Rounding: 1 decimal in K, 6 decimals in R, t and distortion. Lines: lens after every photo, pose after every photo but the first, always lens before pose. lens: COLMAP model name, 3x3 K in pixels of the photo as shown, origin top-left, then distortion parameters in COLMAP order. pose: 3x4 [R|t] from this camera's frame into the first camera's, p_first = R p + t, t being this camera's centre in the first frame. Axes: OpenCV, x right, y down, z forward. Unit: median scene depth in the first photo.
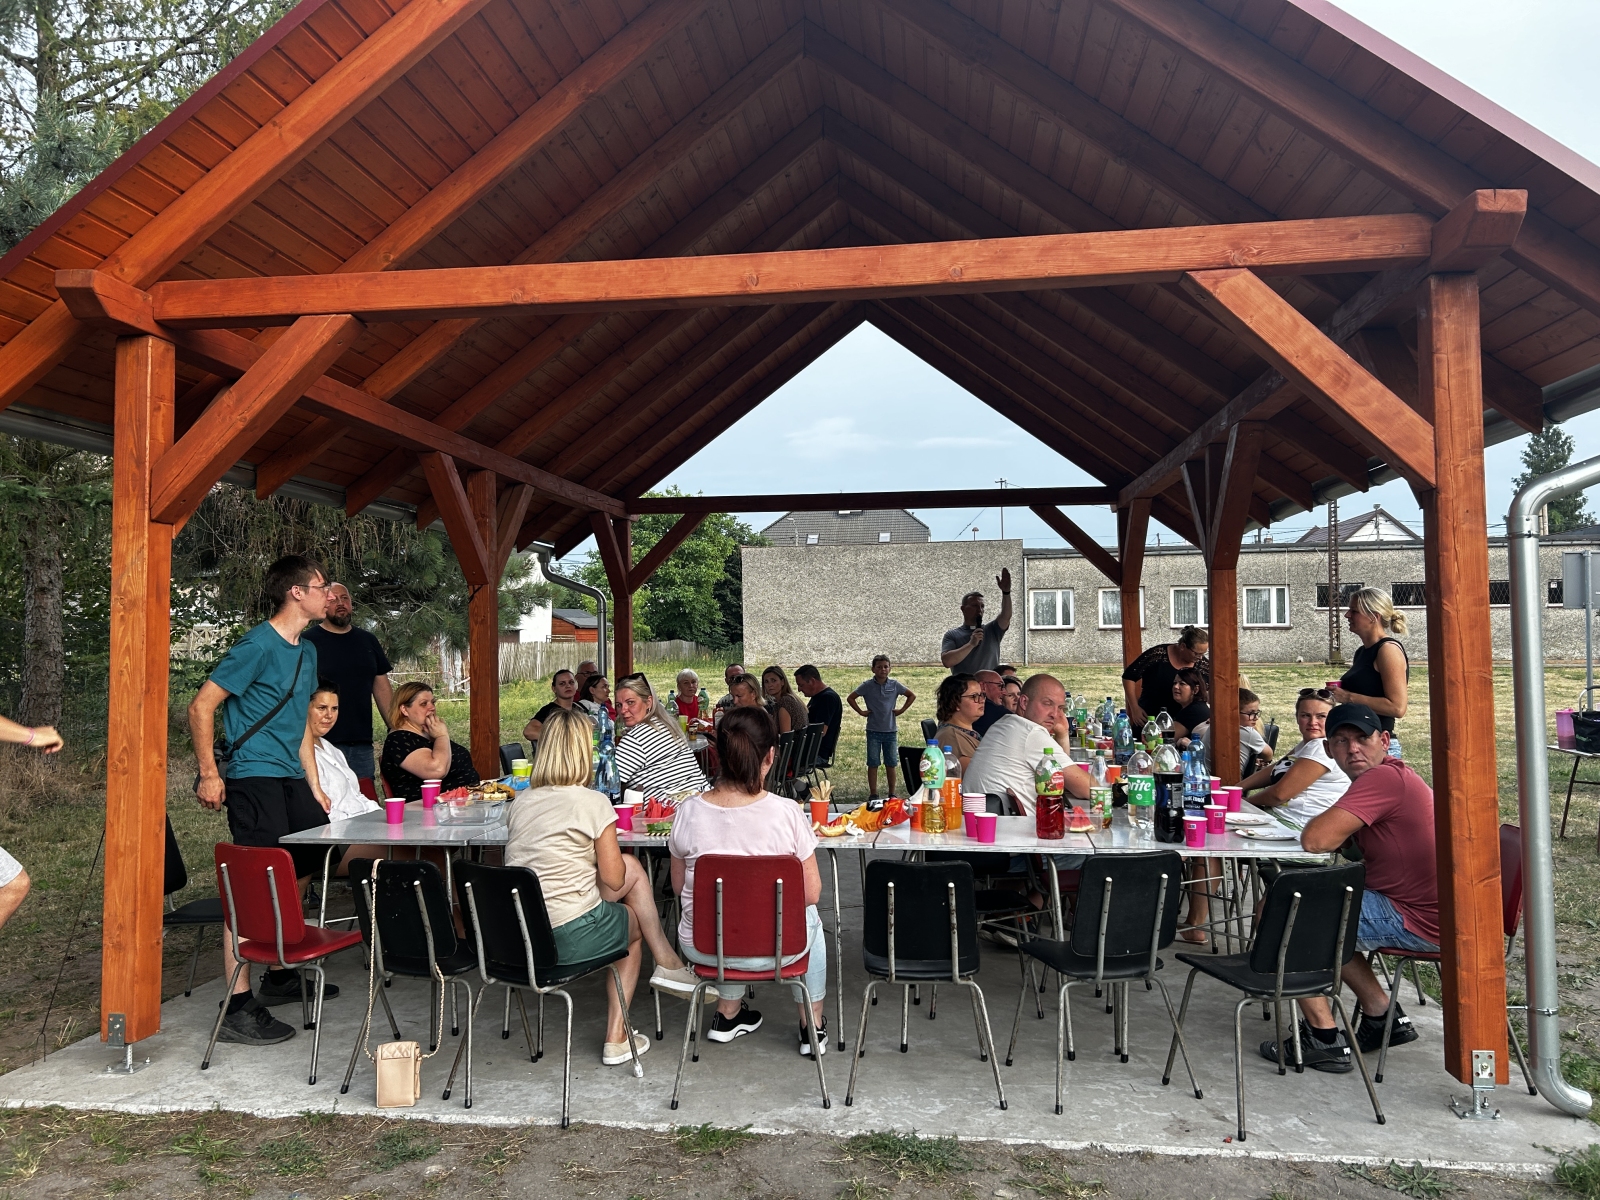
lens RADIAL K [[1204.0, 0, 802.8], [0, 1204.0, 610.2], [0, 0, 1]] dist [0.042597, -0.035868]
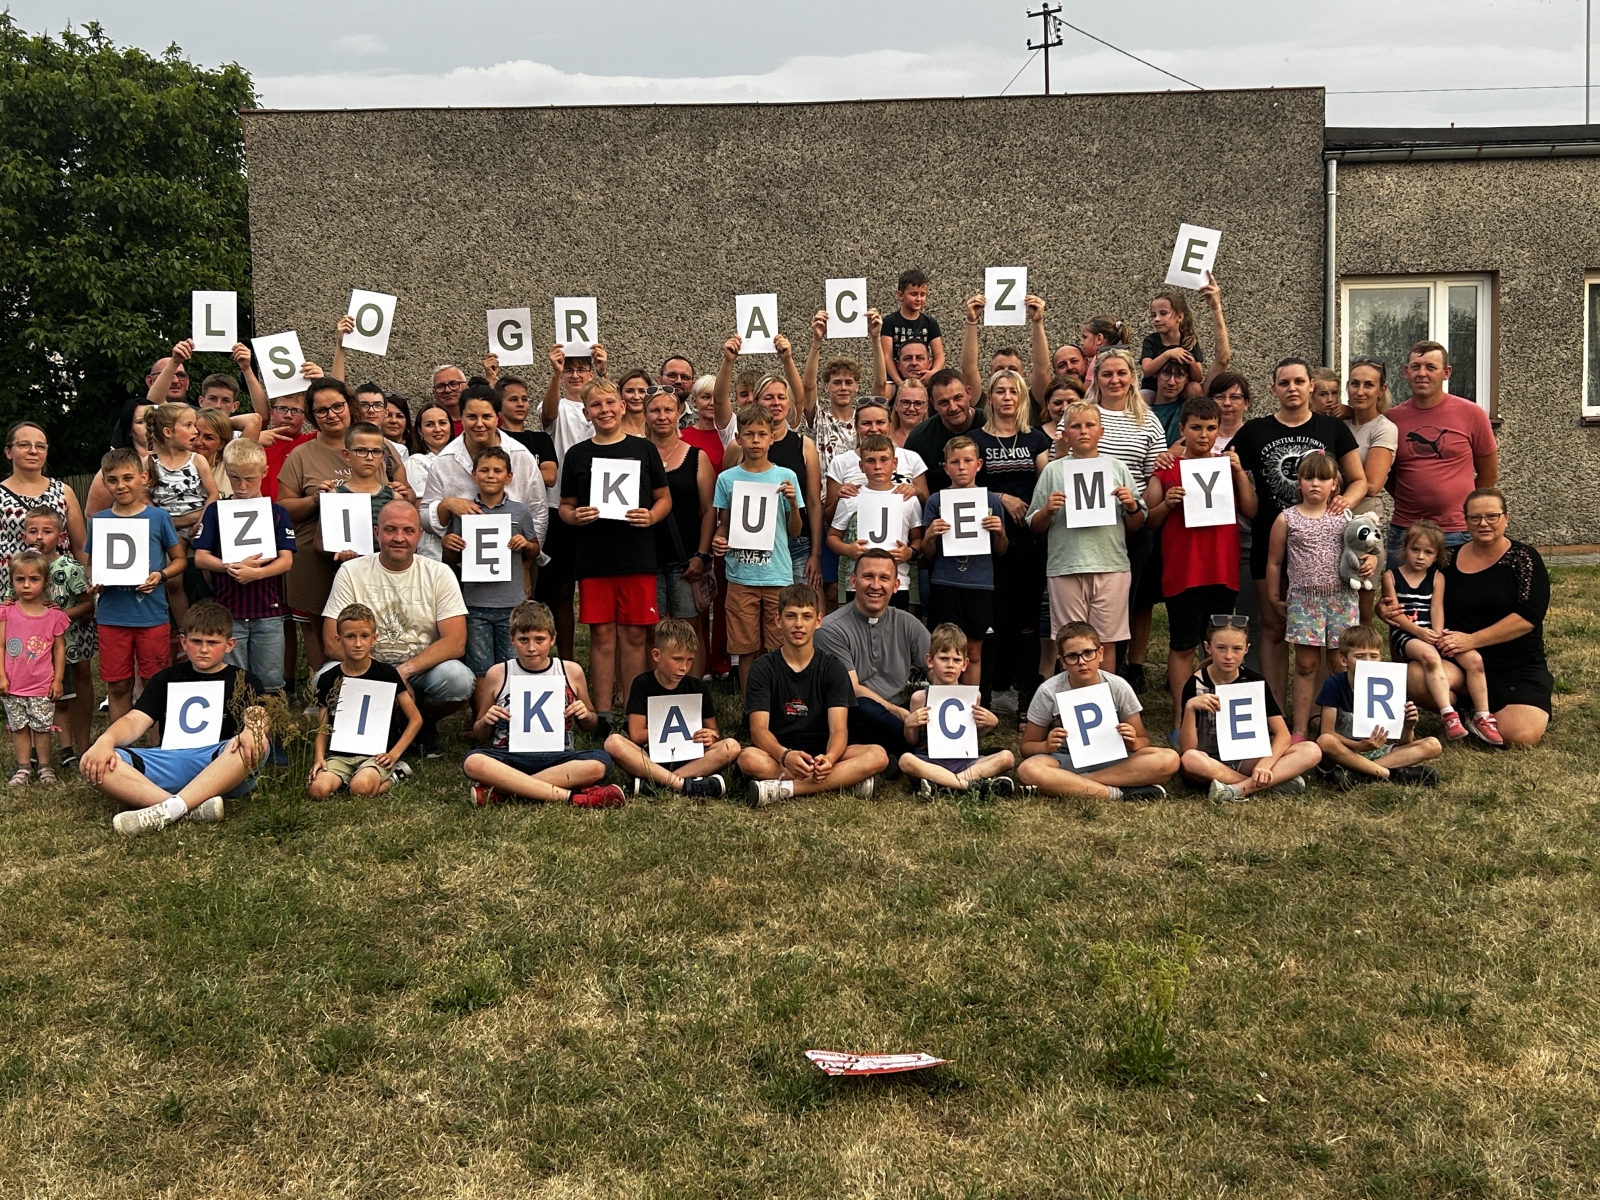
lens RADIAL K [[1811.7, 0, 807.6], [0, 1811.7, 588.6], [0, 0, 1]] dist [0.024978, 0.000000]
pose [[0.982851, -0.025614, 0.182611, -0.007680], [0.008031, 0.995312, 0.096380, 0.013021], [-0.184224, -0.093260, 0.978450, 0.681490]]
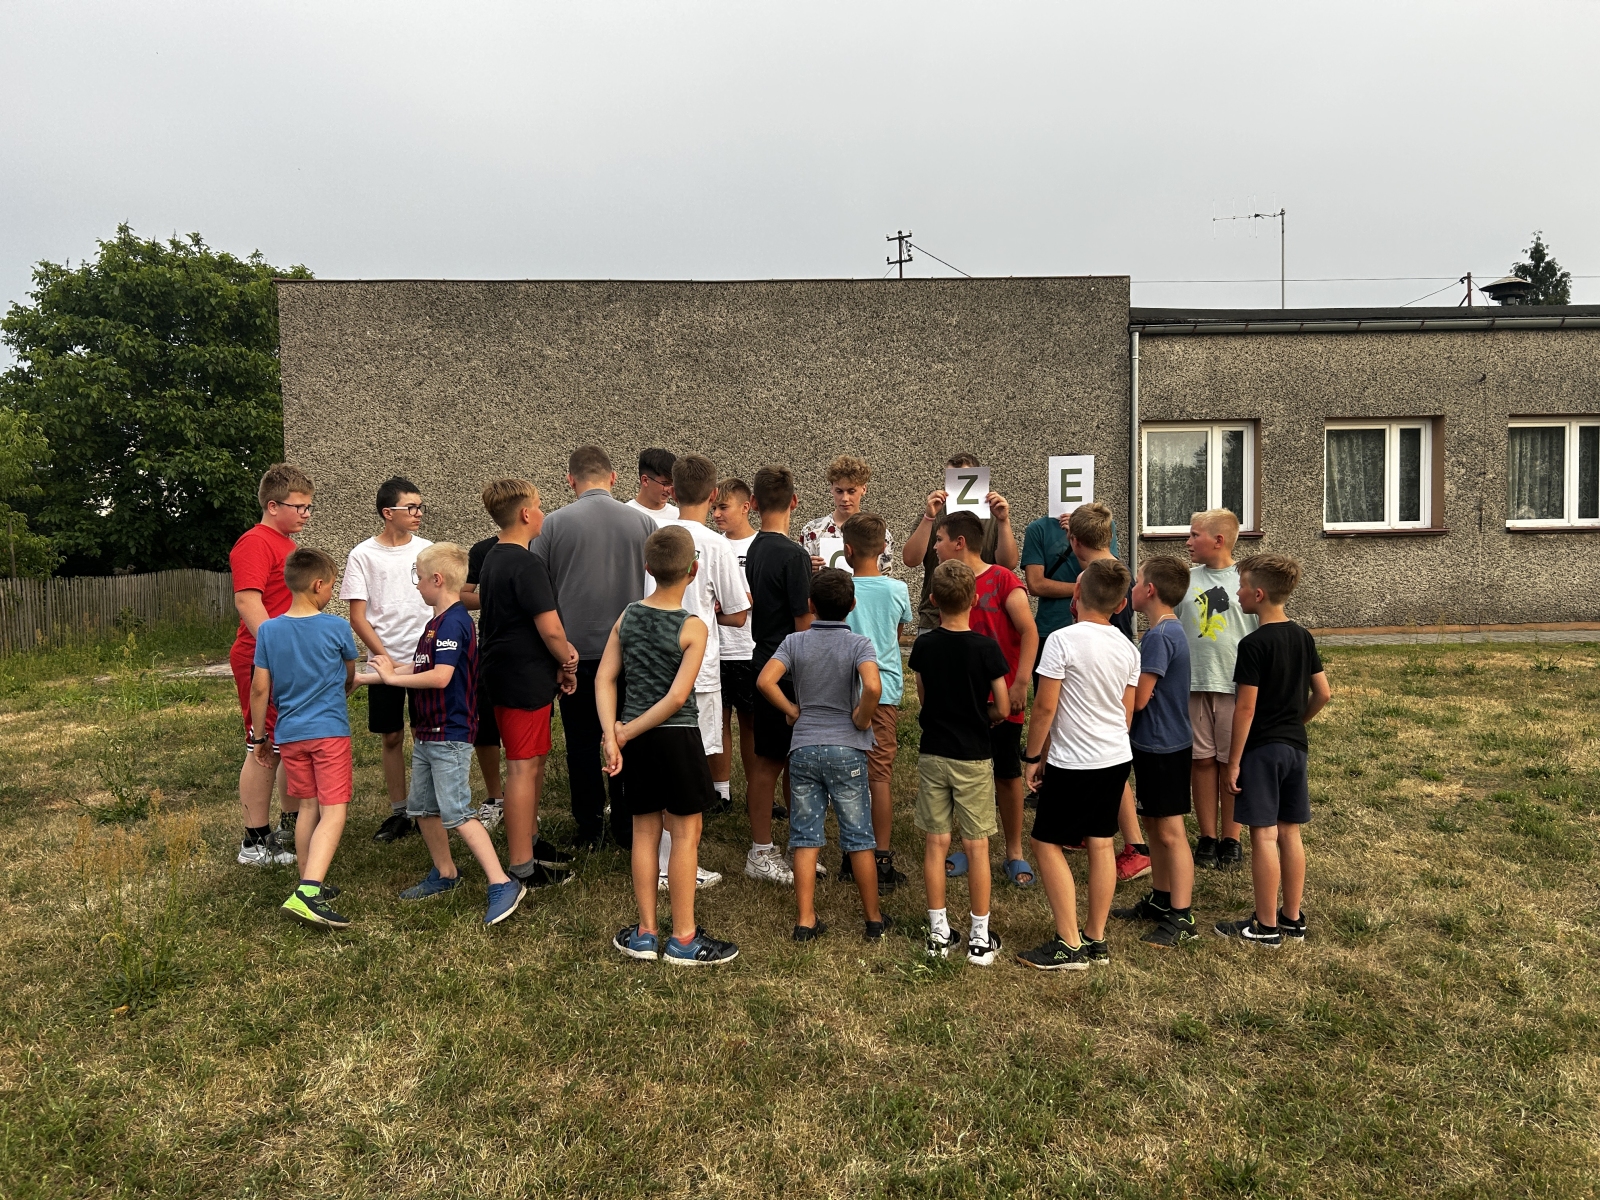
lens RADIAL K [[1204.0, 0, 789.6], [0, 1204.0, 616.6], [0, 0, 1]] dist [0.042597, -0.035868]
pose [[0.971358, -0.020438, 0.236740, 0.002981], [0.003070, 0.997290, 0.073502, 0.014043], [-0.237600, -0.070669, 0.968789, 0.750917]]
